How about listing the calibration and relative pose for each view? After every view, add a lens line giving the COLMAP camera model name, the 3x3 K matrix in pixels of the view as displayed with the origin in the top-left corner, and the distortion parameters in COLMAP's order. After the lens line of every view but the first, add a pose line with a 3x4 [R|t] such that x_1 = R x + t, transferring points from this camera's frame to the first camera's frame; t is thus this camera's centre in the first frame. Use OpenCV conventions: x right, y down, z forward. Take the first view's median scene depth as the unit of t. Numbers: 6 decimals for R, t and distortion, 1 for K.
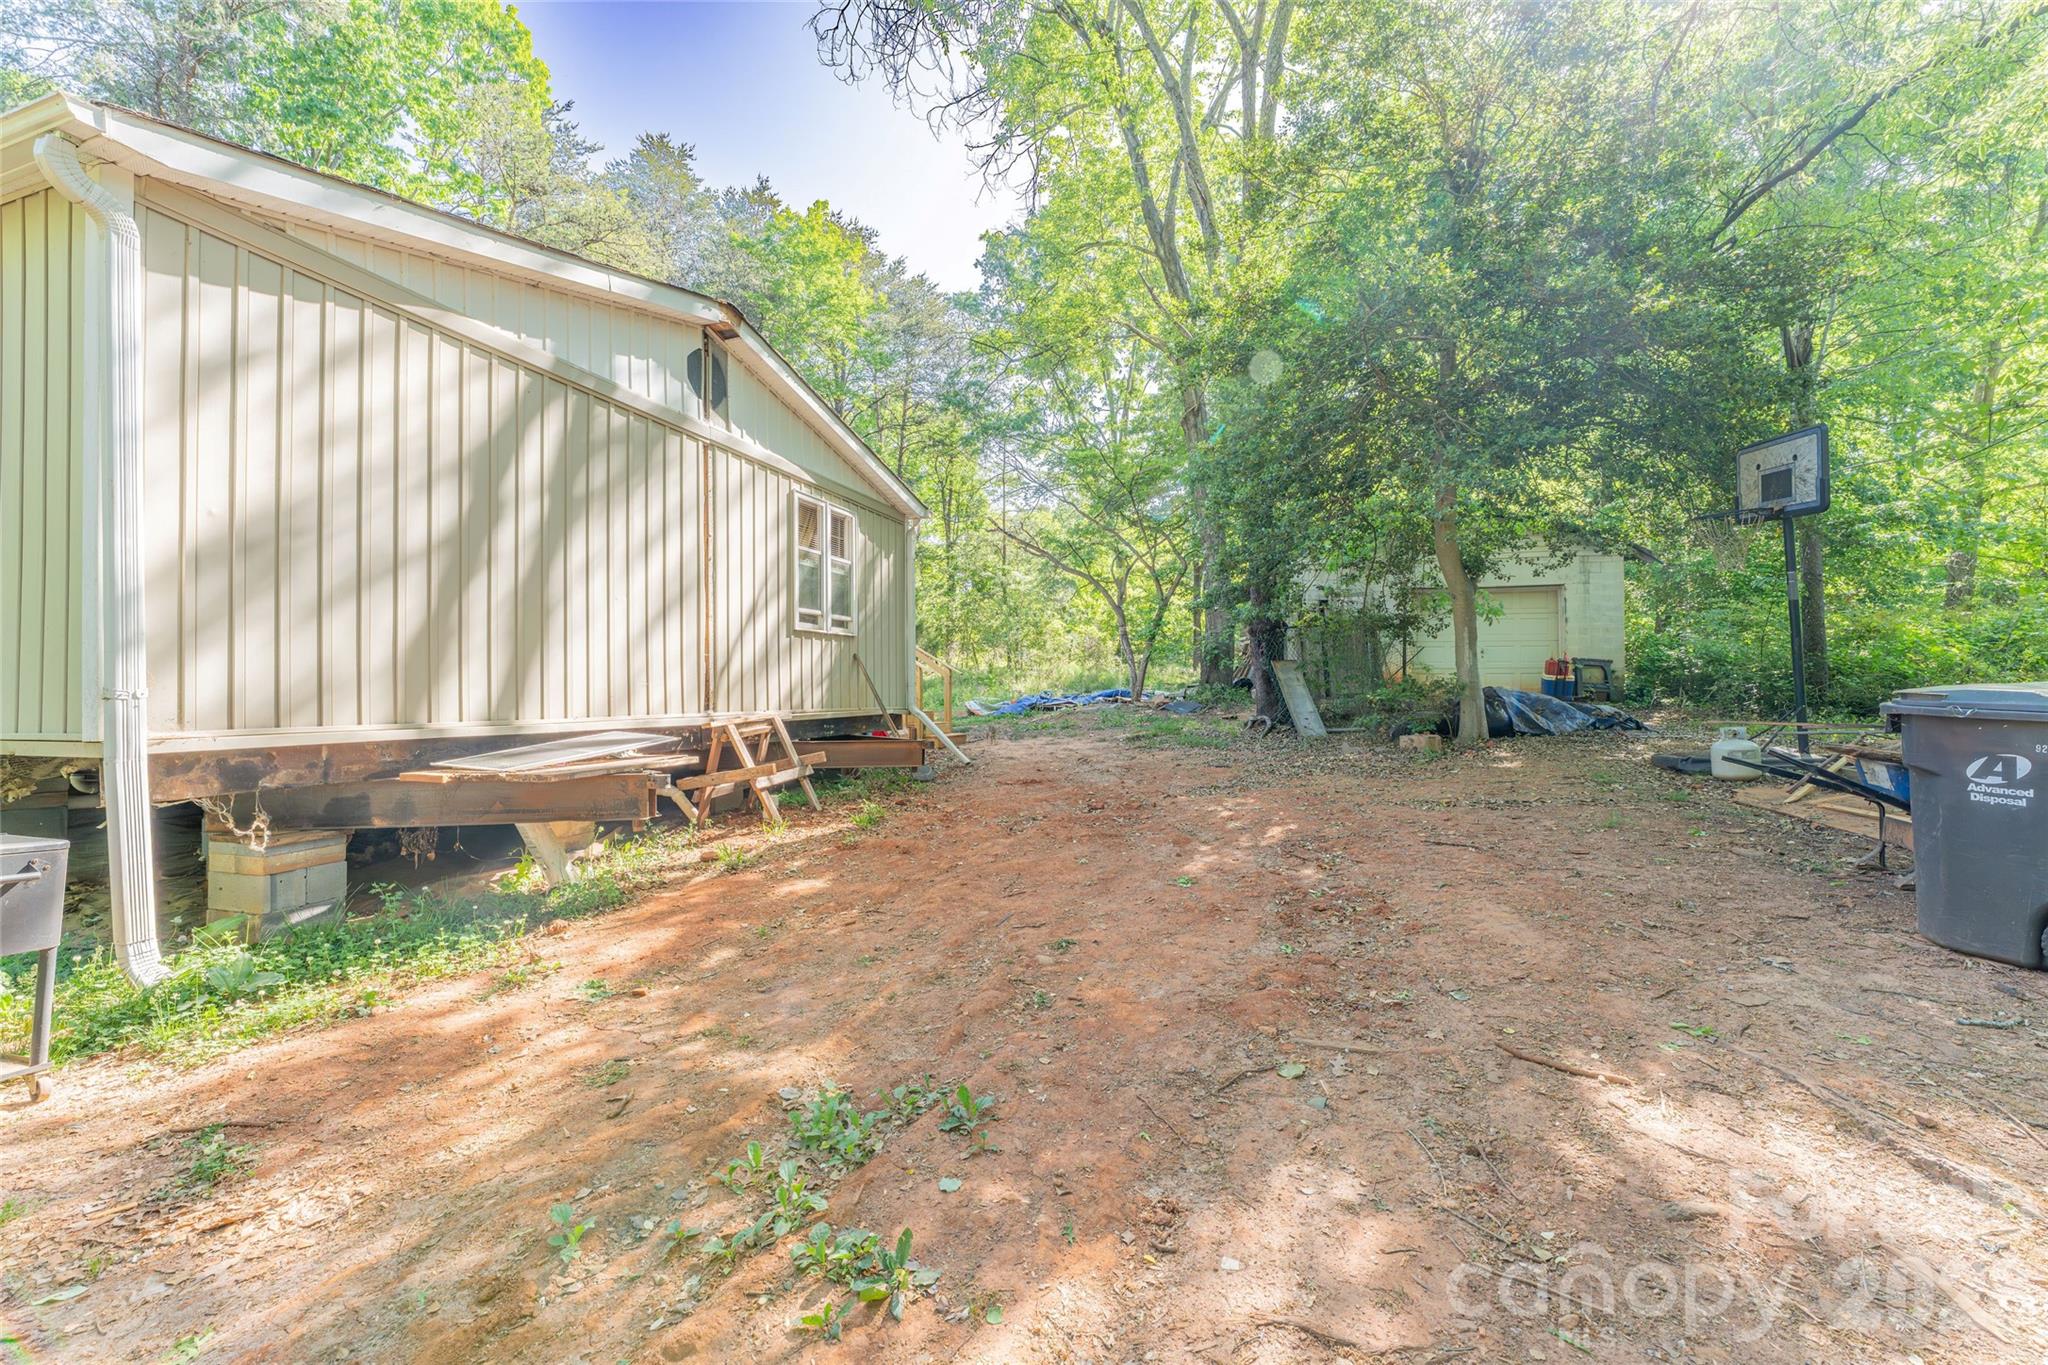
lens RADIAL K [[819.7, 0, 1024.0], [0, 819.7, 682.5], [0, 0, 1]] dist [-0.000190, 0.000213]
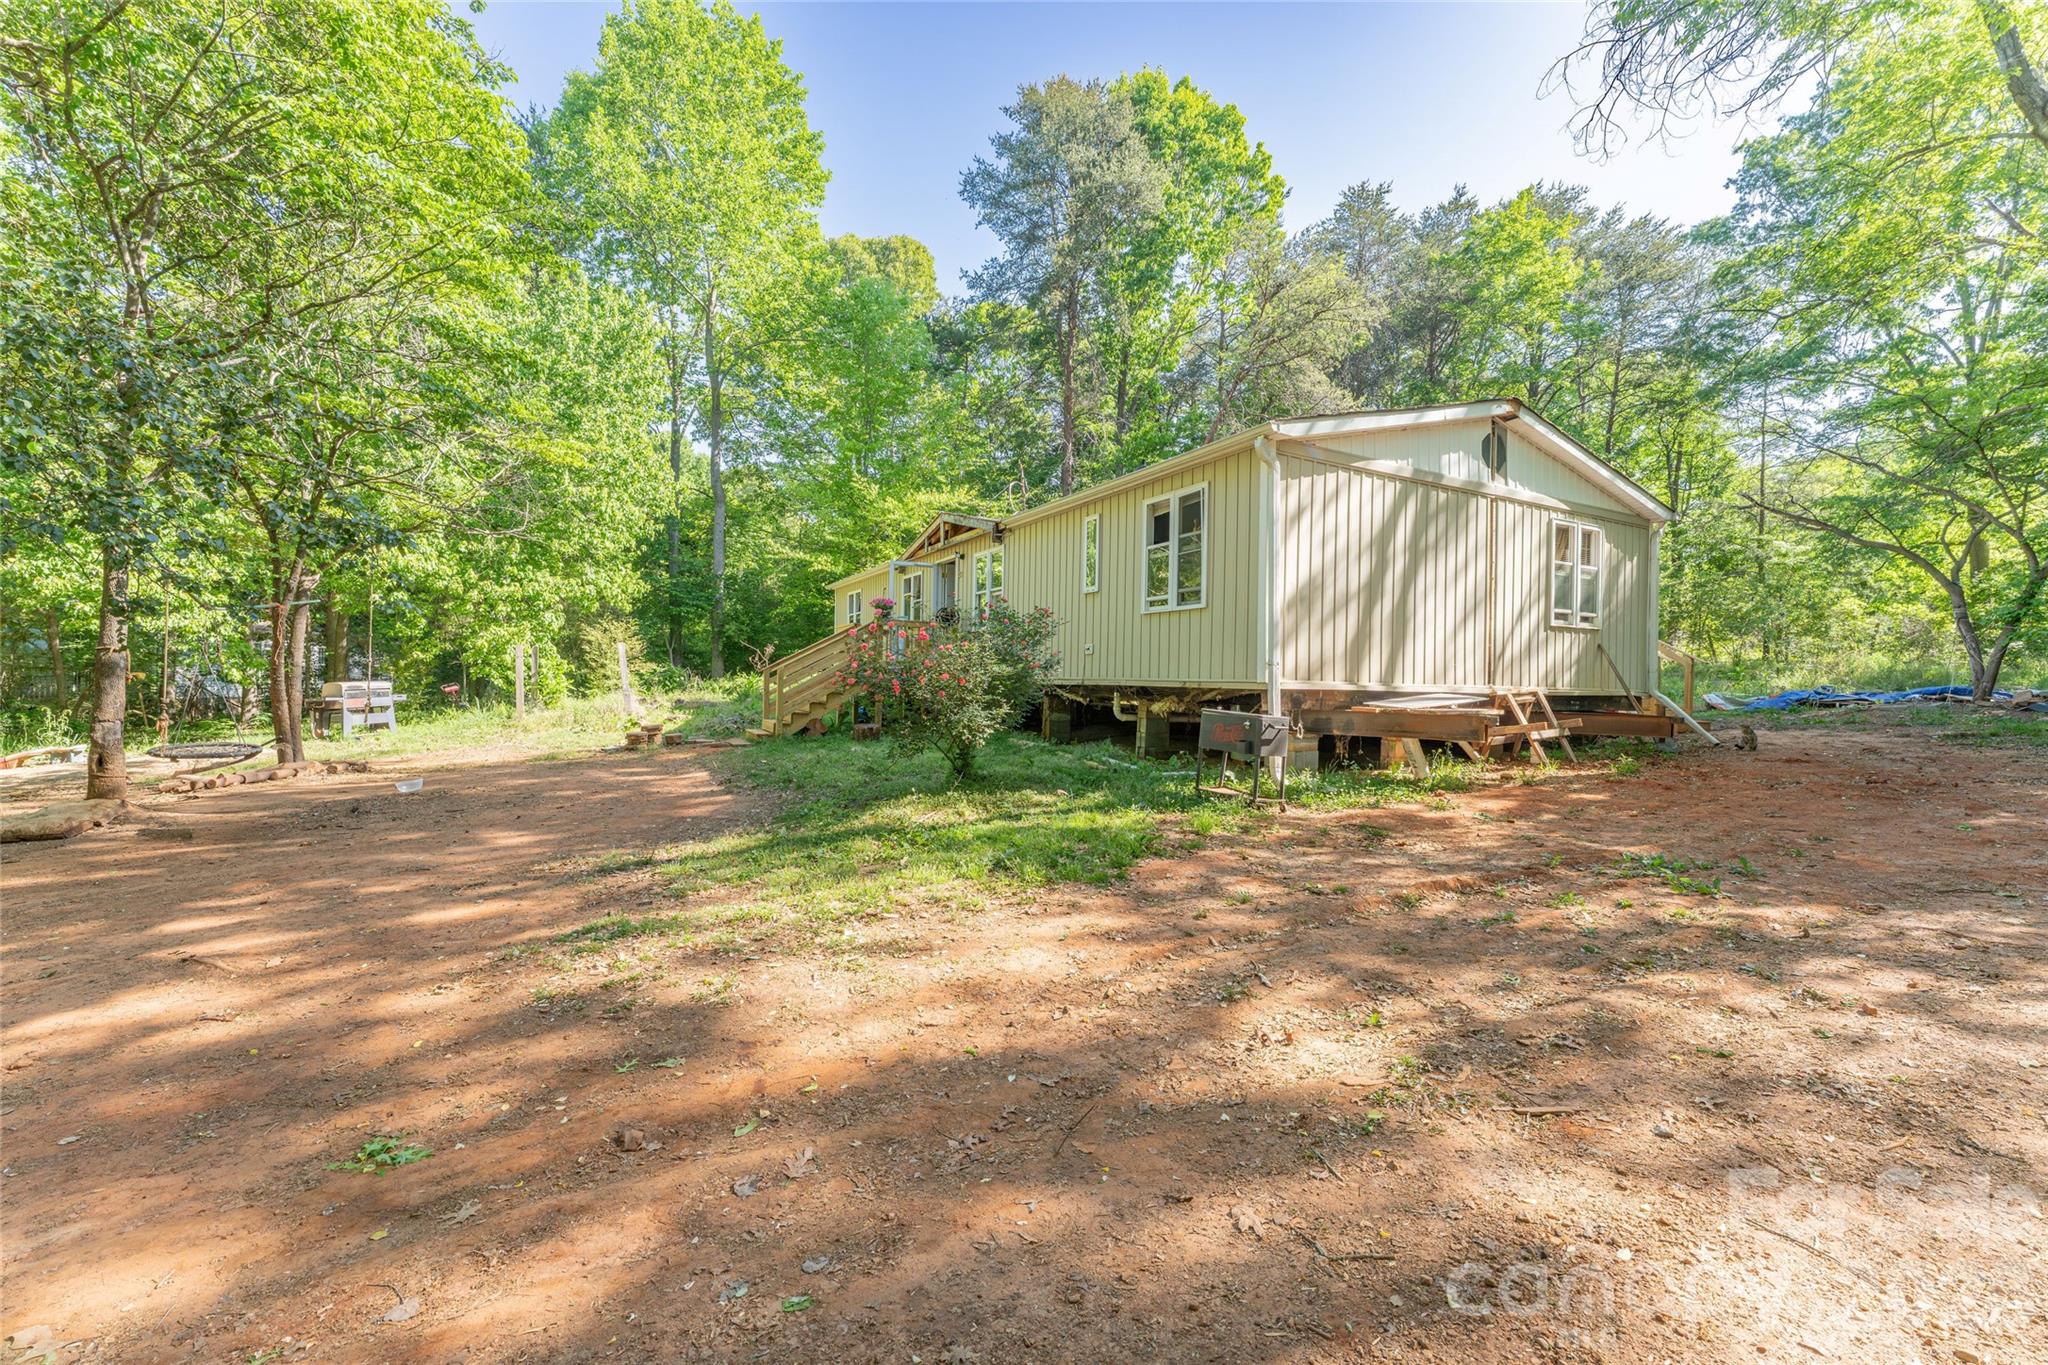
lens RADIAL K [[819.7, 0, 1024.0], [0, 819.7, 682.5], [0, 0, 1]] dist [-0.000190, 0.000213]
pose [[0.730572, 0.021793, -0.682488, -0.000179], [-0.015791, 0.999762, 0.015020, 0.016854], [0.682653, -0.000196, 0.730743, -0.459462]]
